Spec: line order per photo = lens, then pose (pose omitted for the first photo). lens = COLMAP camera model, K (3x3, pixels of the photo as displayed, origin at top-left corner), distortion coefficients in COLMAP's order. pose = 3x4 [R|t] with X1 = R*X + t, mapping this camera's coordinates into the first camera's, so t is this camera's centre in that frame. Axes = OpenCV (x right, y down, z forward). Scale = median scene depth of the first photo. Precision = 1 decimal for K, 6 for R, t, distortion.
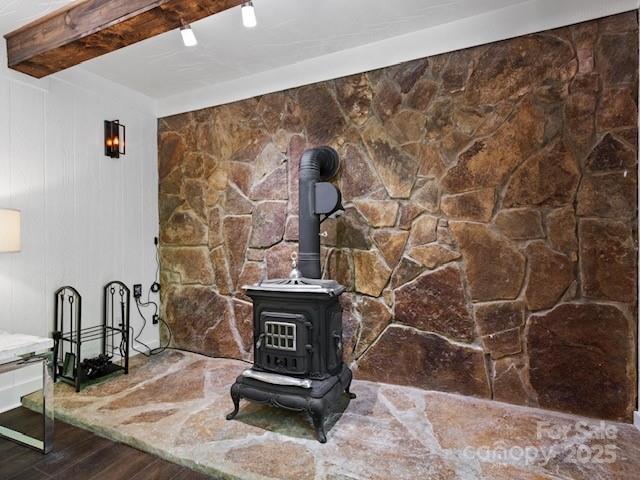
lens RADIAL K [[338.6, 0, 320.2], [0, 338.6, 239.2], [0, 0, 1]] dist [0.000216, -0.000346]
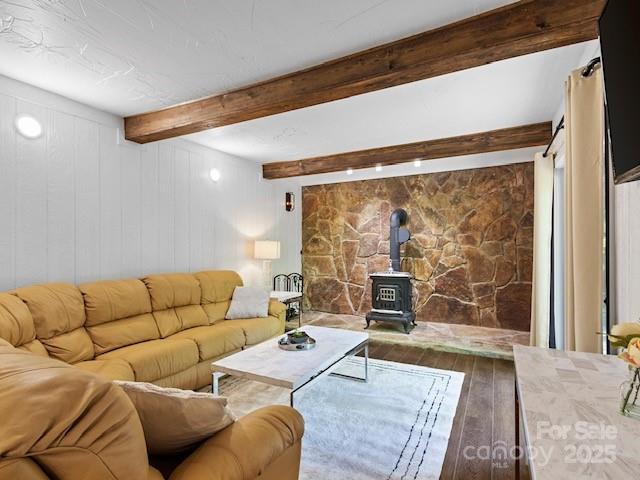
lens RADIAL K [[338.6, 0, 318.9], [0, 338.6, 242.5], [0, 0, 1]] dist [0.000216, -0.000346]
pose [[0.997060, 0.004023, -0.076525, -0.353280], [-0.004324, 0.999984, -0.003758, -0.062705], [0.076509, 0.004077, 0.997061, -1.206243]]
